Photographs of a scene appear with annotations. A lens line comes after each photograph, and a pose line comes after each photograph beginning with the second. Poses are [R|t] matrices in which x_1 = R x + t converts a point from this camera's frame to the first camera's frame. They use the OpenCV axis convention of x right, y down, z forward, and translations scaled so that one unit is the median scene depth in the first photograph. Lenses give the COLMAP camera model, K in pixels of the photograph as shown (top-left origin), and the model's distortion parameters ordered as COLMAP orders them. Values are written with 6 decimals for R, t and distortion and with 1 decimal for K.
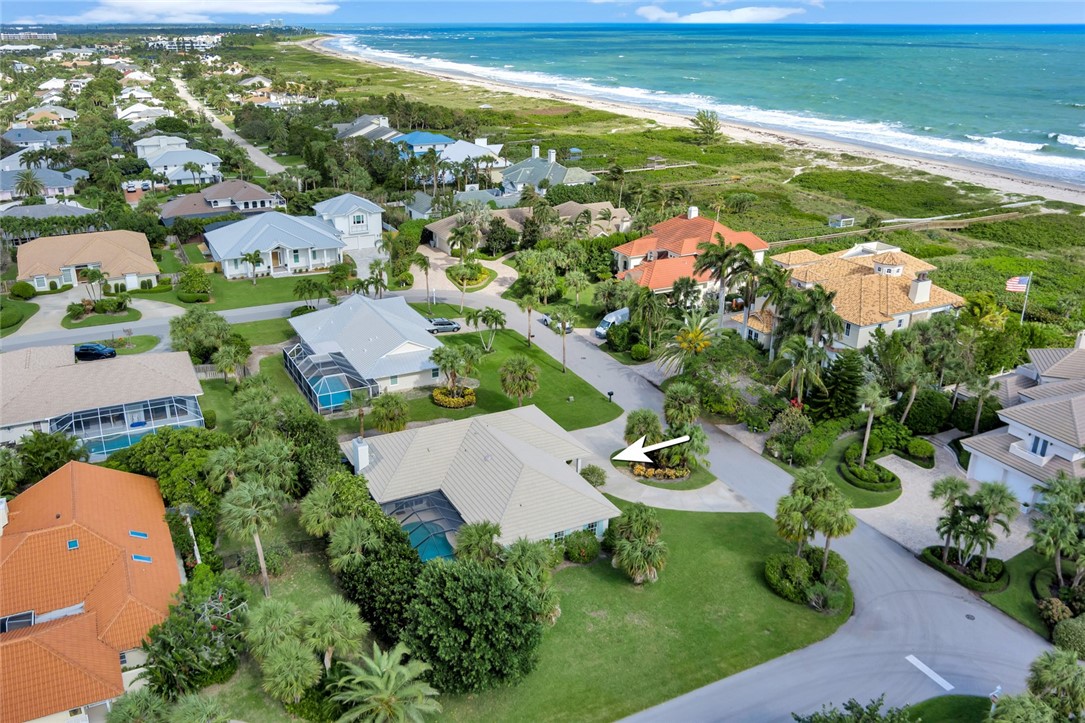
lens RADIAL K [[868.7, 0, 536.1], [0, 868.7, 360.4], [0, 0, 1]] dist [-0.086401, 0.027721]
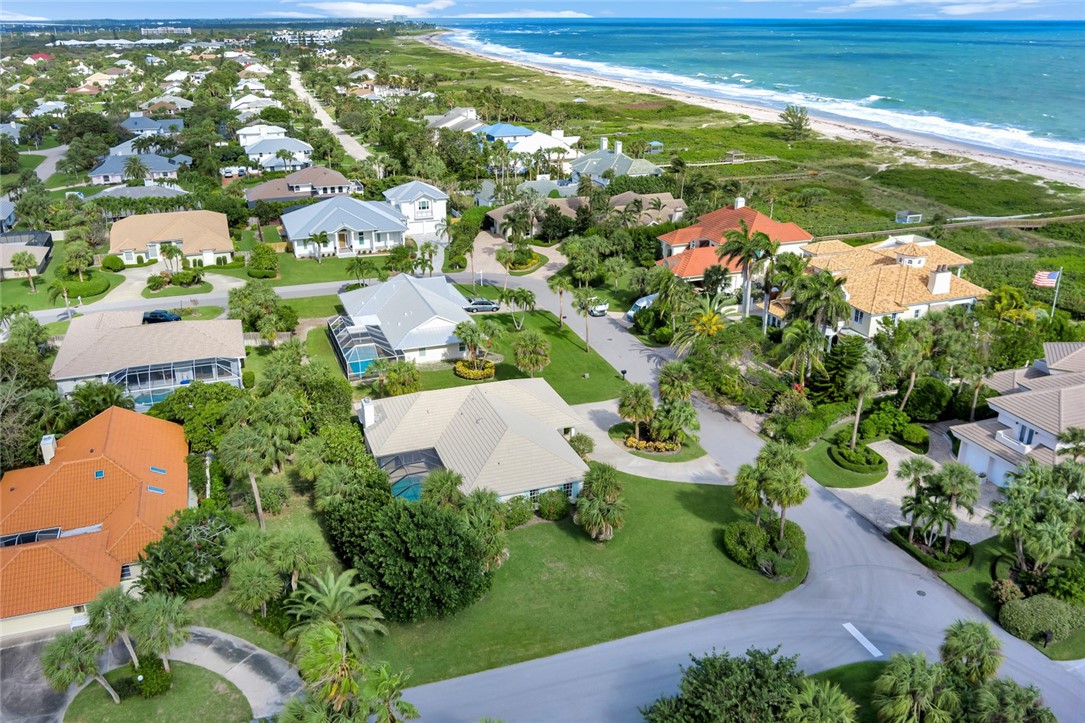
lens RADIAL K [[868.7, 0, 549.5], [0, 868.7, 358.4], [0, 0, 1]] dist [-0.086401, 0.027721]
pose [[0.993473, 0.036624, -0.108031, 0.112024], [-0.036314, 0.999329, 0.004842, 0.020783], [0.108136, -0.000887, 0.994136, -0.048329]]
